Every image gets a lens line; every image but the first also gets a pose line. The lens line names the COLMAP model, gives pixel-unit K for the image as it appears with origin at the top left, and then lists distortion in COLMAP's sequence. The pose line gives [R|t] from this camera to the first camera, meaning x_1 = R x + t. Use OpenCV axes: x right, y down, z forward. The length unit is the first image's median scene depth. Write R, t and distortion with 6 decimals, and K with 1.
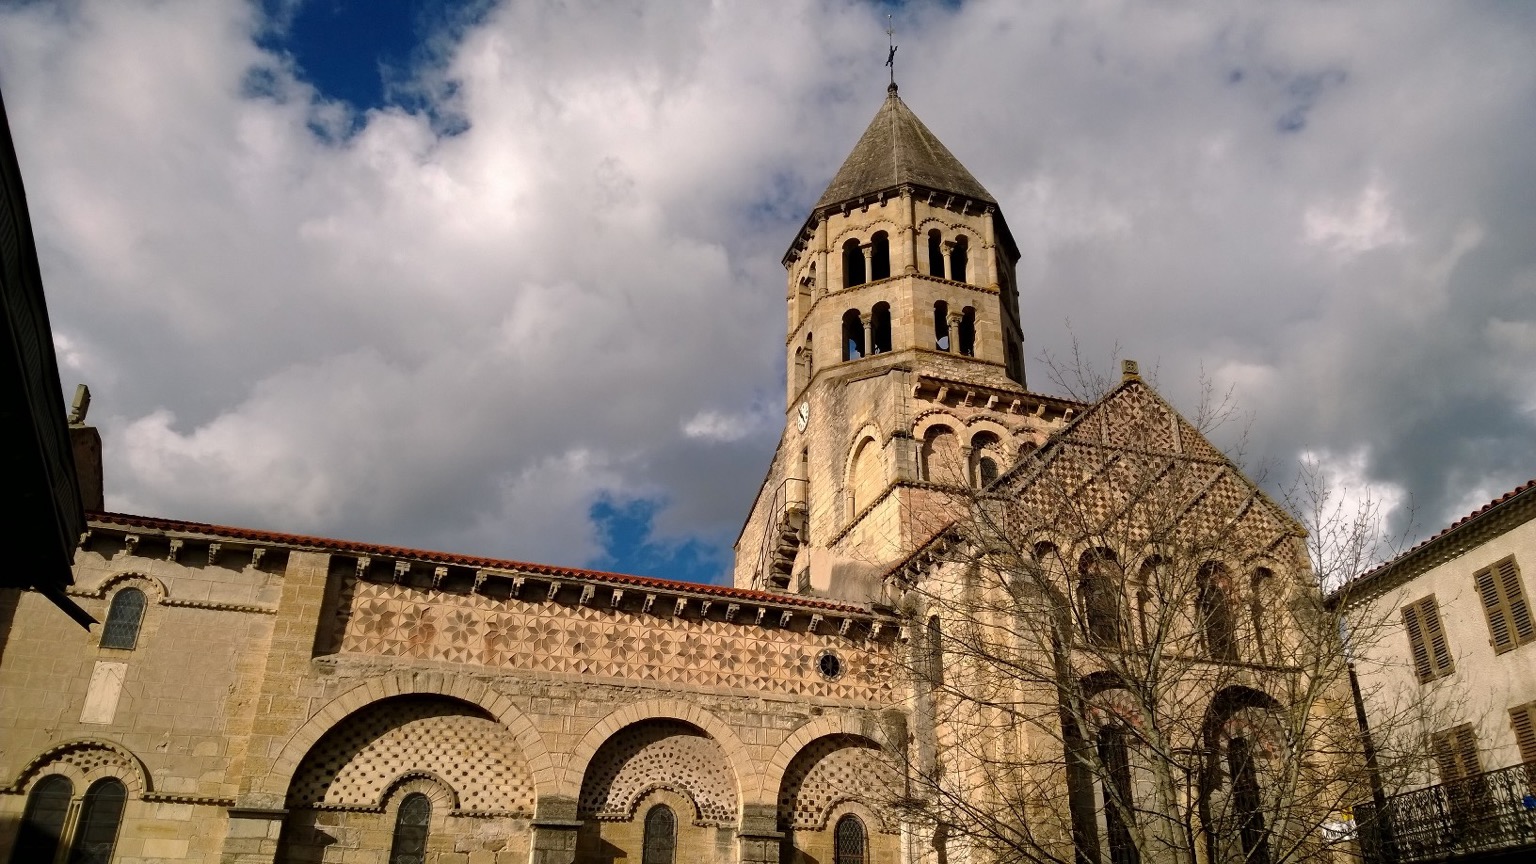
lens RADIAL K [[1186.6, 0, 762.4], [0, 1186.6, 418.4], [0, 0, 1]] dist [0.148741, -0.002265]
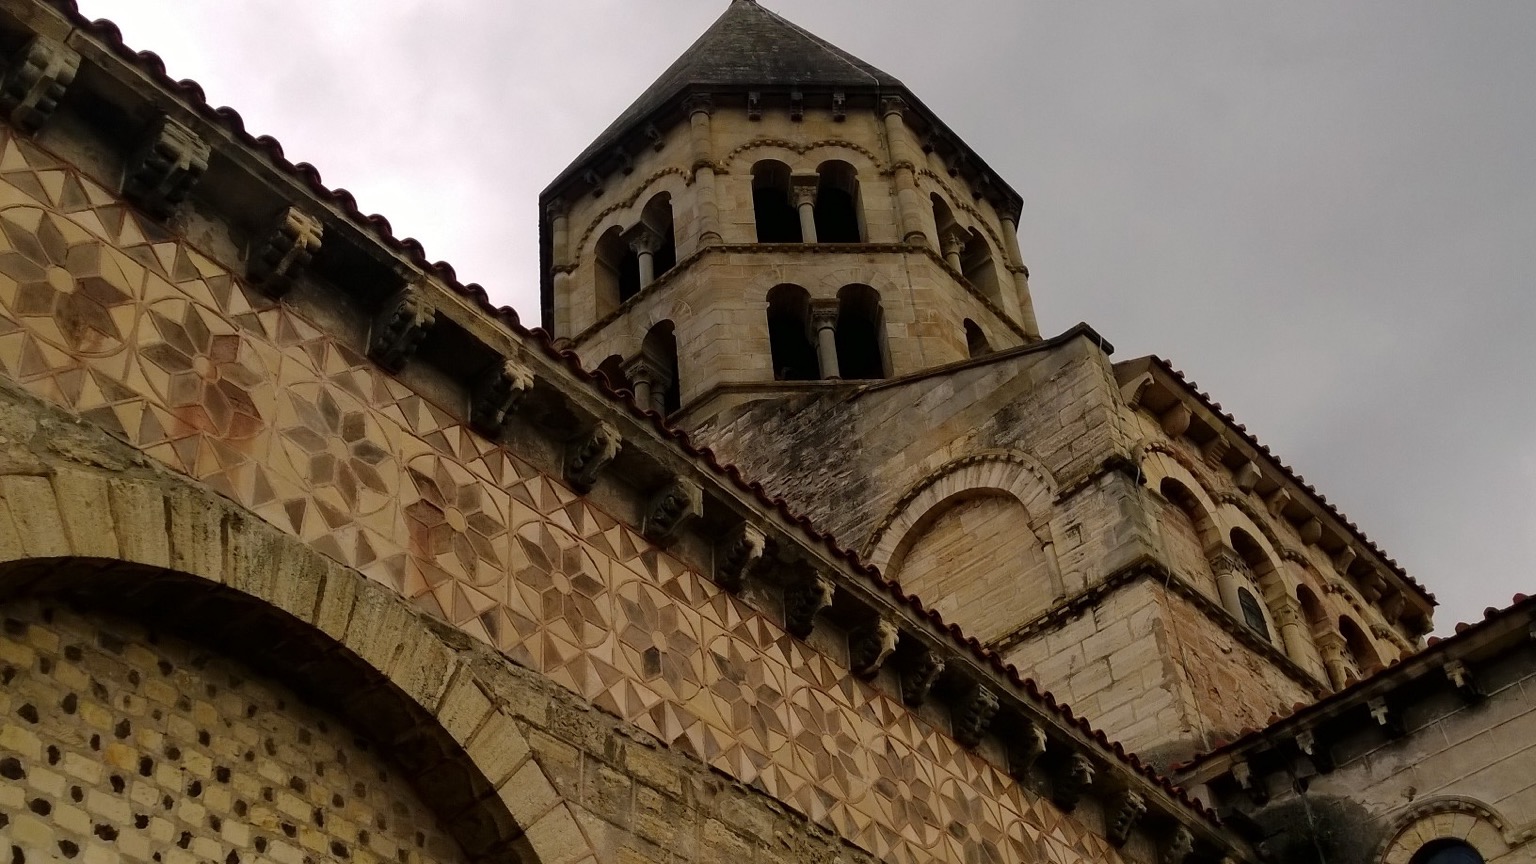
lens RADIAL K [[2017.3, 0, 764.7], [0, 2017.3, 431.5], [0, 0, 1]] dist [0.179911, 0.000000]
pose [[0.859590, 0.277989, 0.428751, -0.327013], [-0.147797, 0.938464, -0.312157, 0.266566], [-0.489143, 0.204959, 0.847780, 0.537303]]
